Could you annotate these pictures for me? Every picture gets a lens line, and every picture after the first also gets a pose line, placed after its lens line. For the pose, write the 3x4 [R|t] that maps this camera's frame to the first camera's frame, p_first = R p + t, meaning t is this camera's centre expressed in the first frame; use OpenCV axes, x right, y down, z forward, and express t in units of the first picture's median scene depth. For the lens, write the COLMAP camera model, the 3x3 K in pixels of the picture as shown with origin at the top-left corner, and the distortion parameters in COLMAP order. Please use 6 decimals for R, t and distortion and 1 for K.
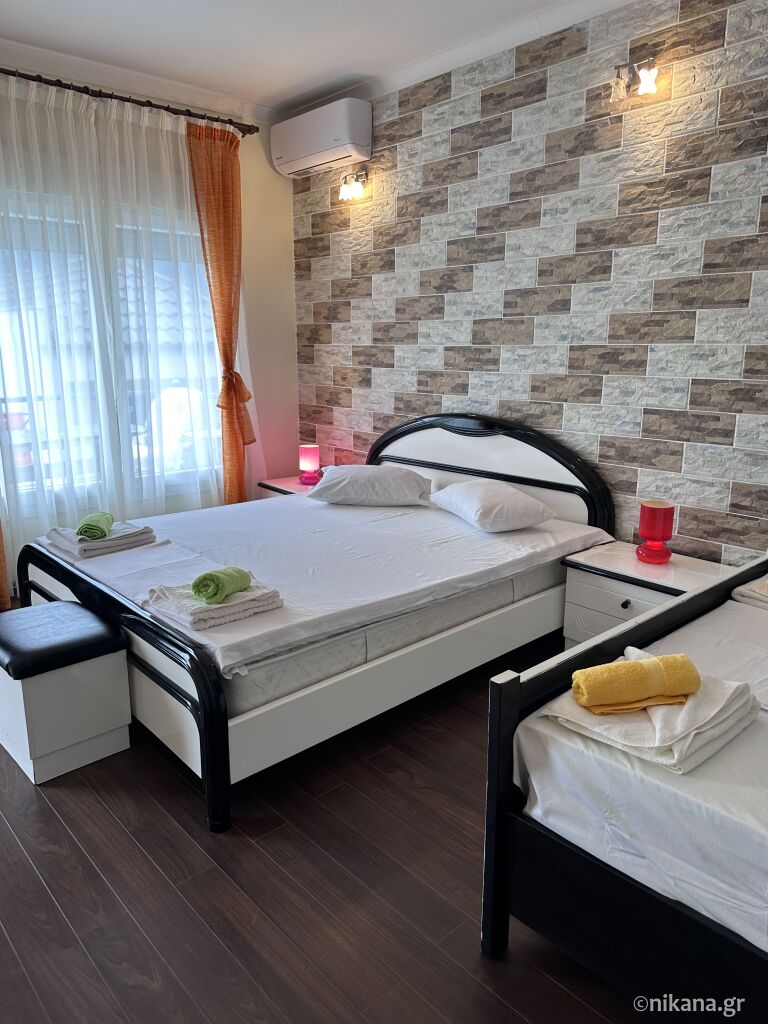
lens RADIAL K [[732.3, 0, 379.4], [0, 732.3, 514.0], [0, 0, 1]] dist [0.053751, -0.065667]
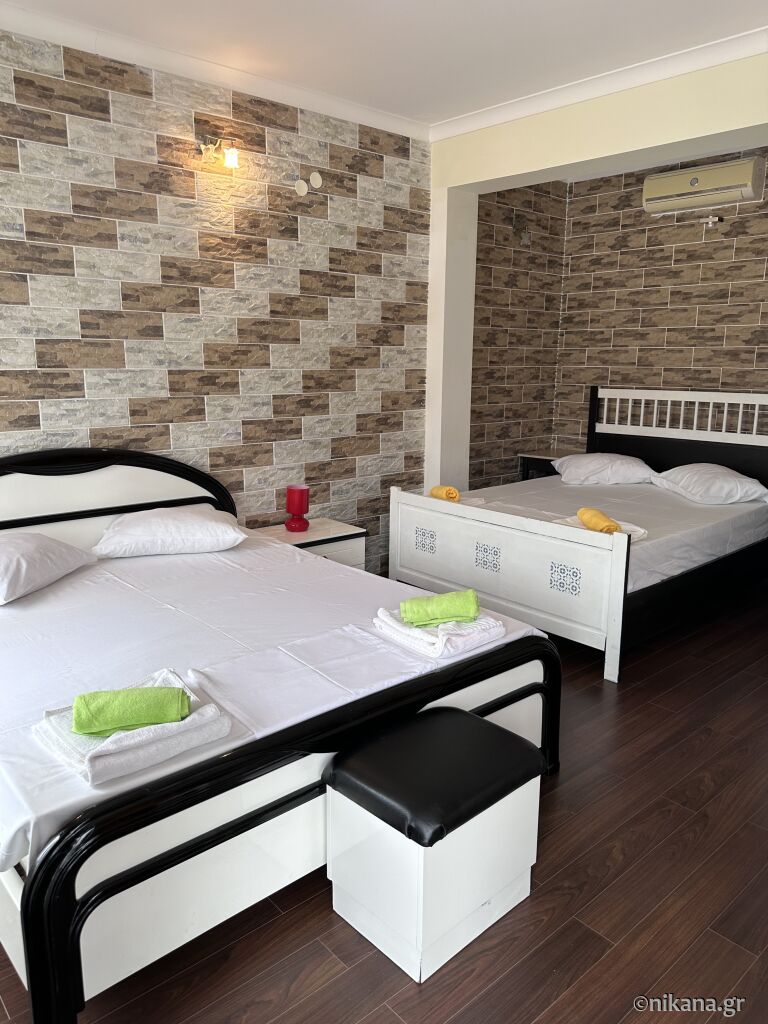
lens RADIAL K [[732.3, 0, 371.6], [0, 732.3, 518.9], [0, 0, 1]] dist [0.053751, -0.065667]
pose [[0.029874, -0.206159, 0.978062, -0.863746], [0.223674, 0.955064, 0.194480, -0.173919], [-0.974206, 0.212958, 0.074644, 0.720425]]
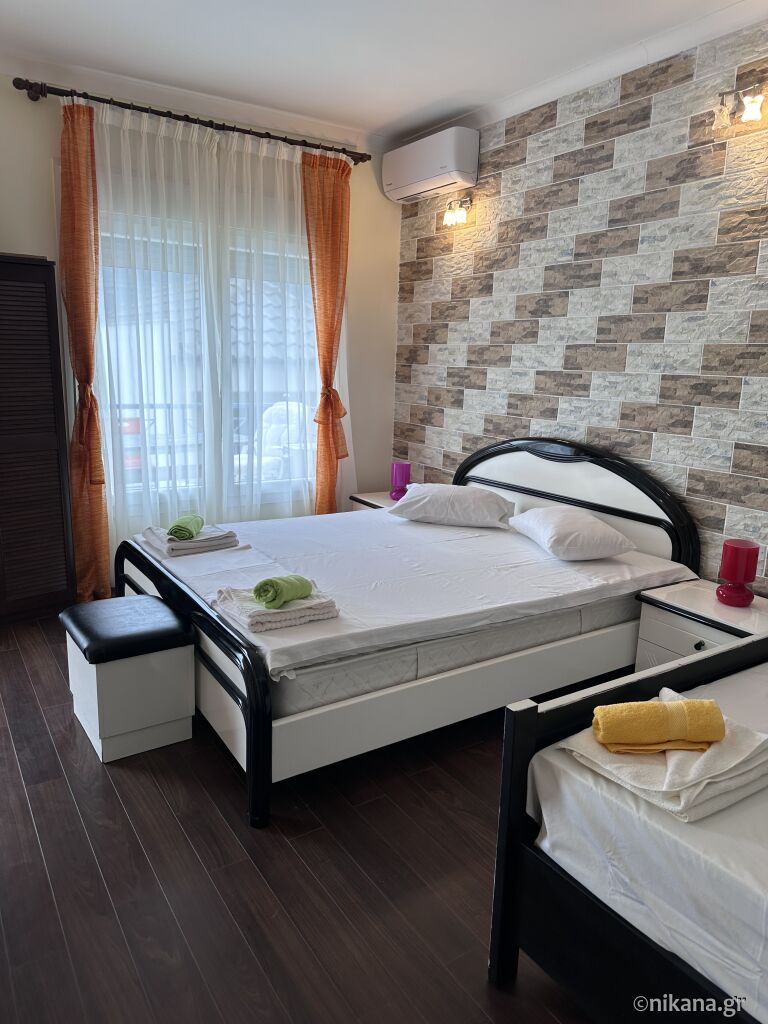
lens RADIAL K [[732.3, 0, 384.8], [0, 732.3, 510.7], [0, 0, 1]] dist [0.053751, -0.065667]
pose [[0.986794, 0.062668, -0.149367, 0.057564], [-0.066624, 0.997544, -0.021628, -0.003923], [0.147645, 0.031294, 0.988545, -0.013409]]
